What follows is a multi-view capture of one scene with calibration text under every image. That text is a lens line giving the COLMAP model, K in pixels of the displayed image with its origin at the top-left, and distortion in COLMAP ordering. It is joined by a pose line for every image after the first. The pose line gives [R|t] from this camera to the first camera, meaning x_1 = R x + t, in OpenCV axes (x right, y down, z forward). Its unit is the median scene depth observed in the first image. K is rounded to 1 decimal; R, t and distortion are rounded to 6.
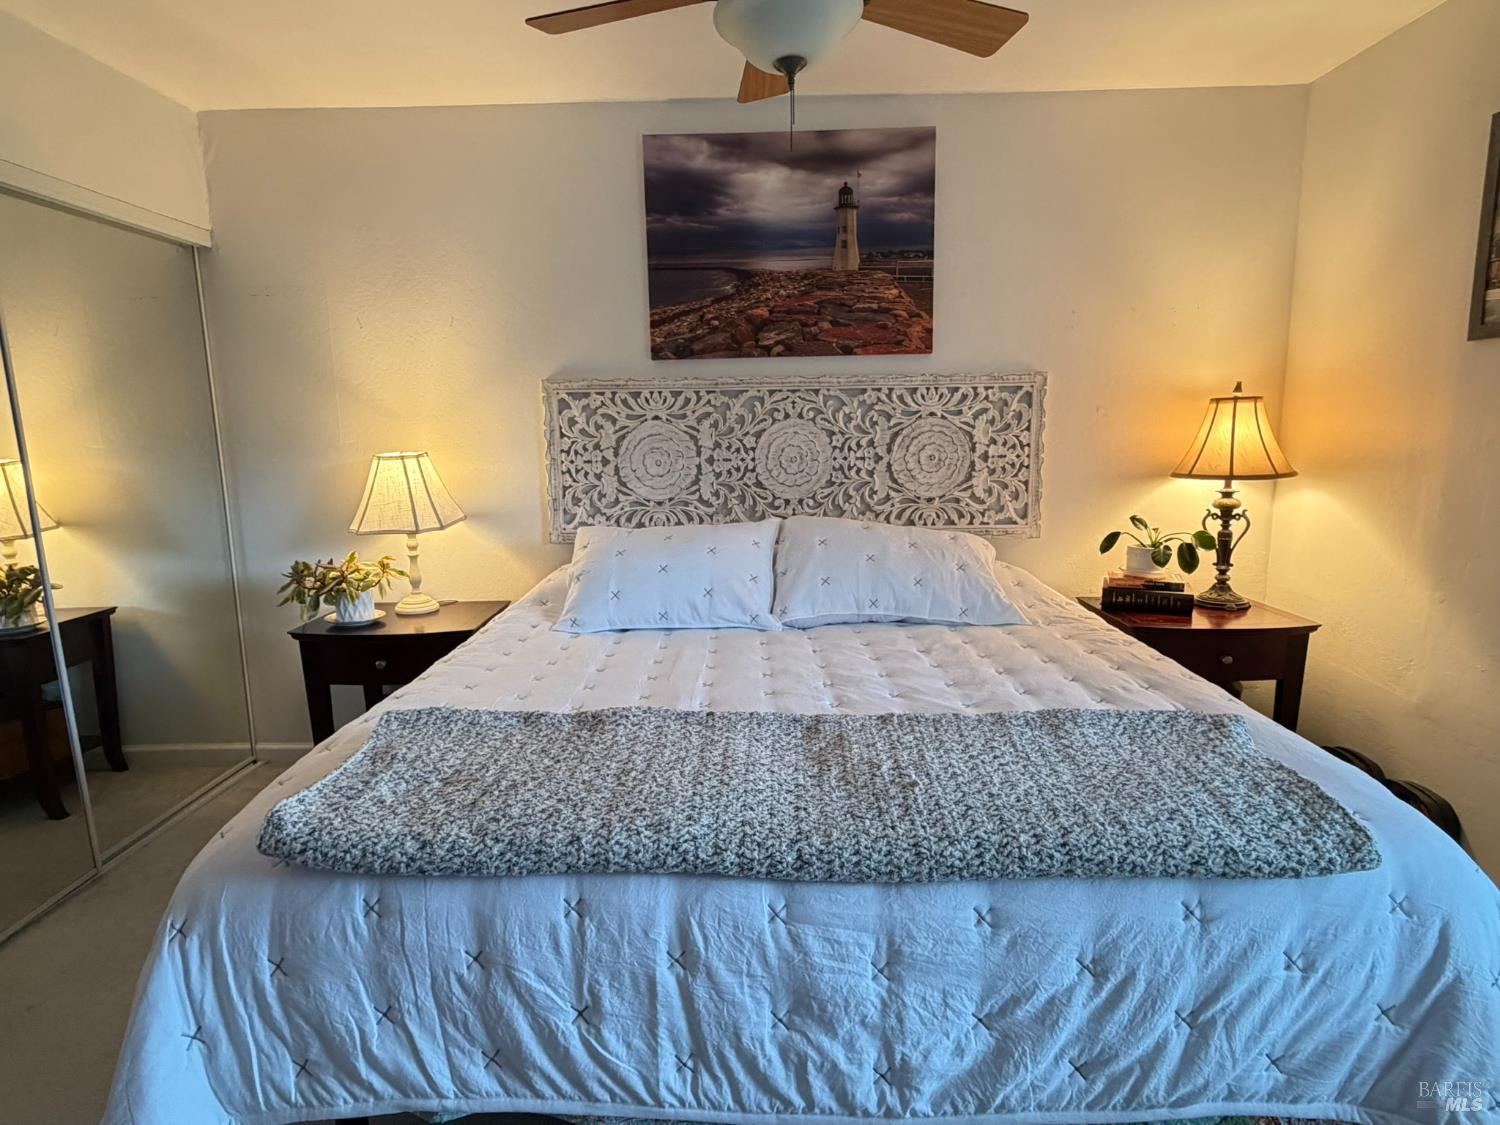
lens RADIAL K [[829.2, 0, 750.1], [0, 829.2, 567.1], [0, 0, 1]] dist [0.004124, 0.001222]
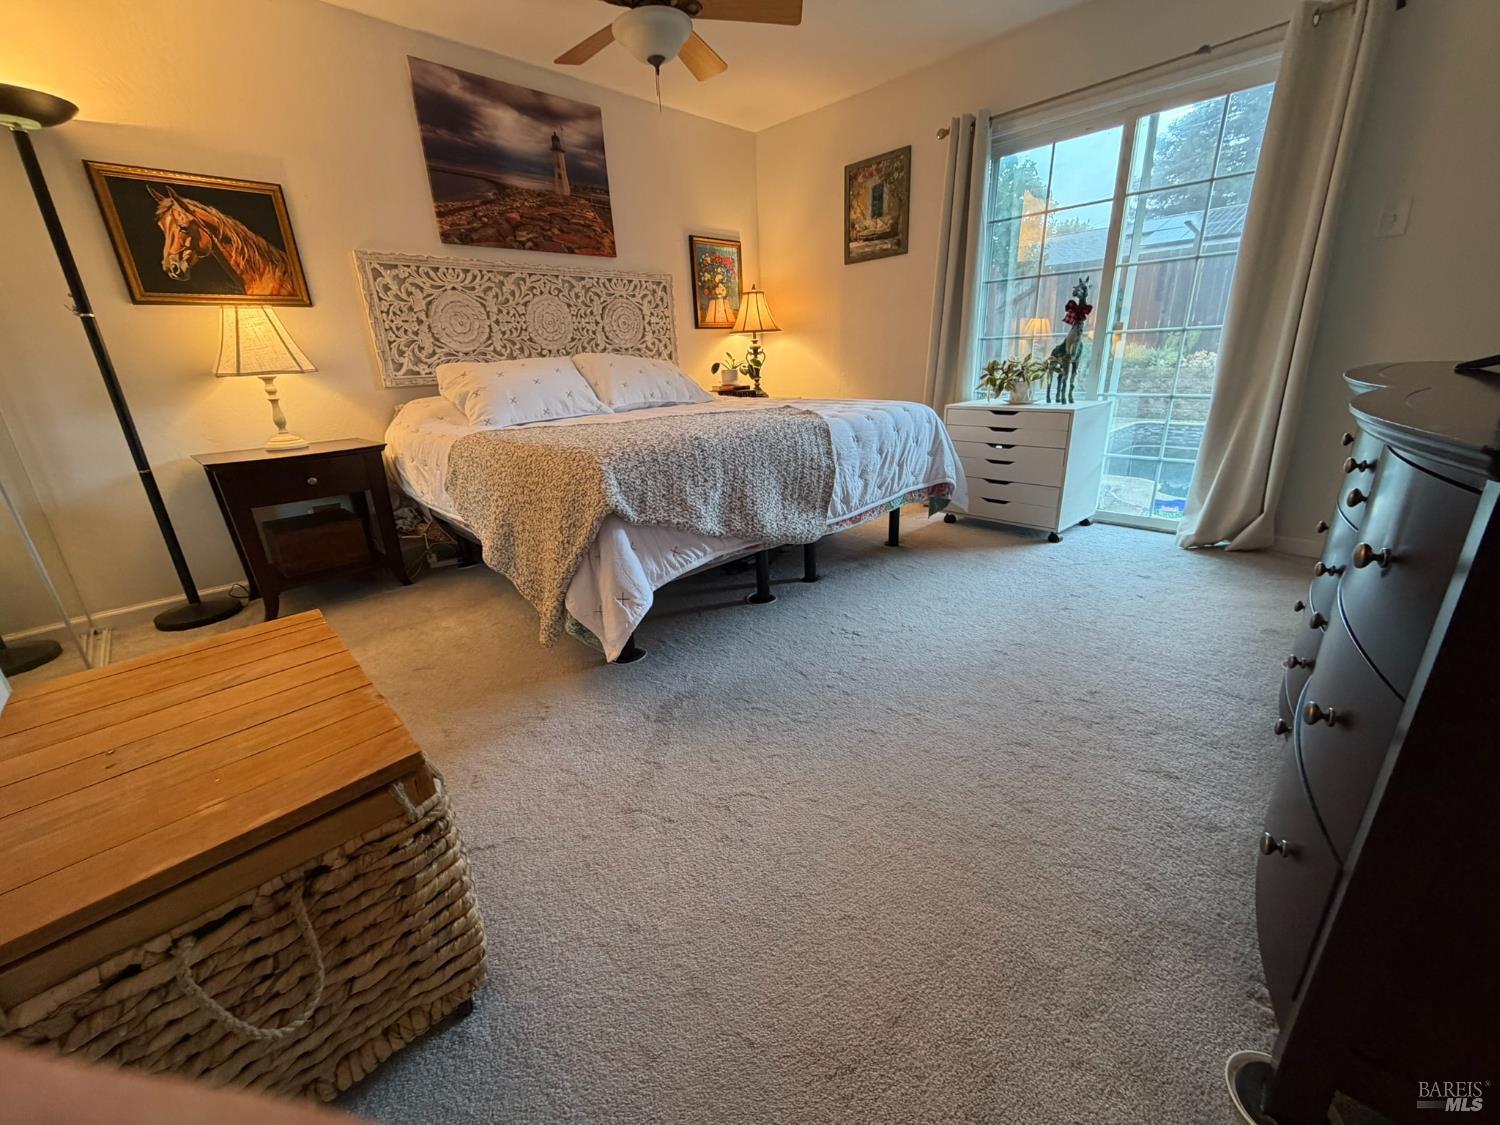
lens RADIAL K [[593.9, 0, 755.5], [0, 593.9, 563.1], [0, 0, 1]] dist [0.009406, -0.000452]
pose [[0.694552, -0.252722, 0.673594, -0.563211], [0.151266, 0.966641, 0.206697, 0.138483], [-0.703360, -0.041670, 0.709611, -0.090491]]
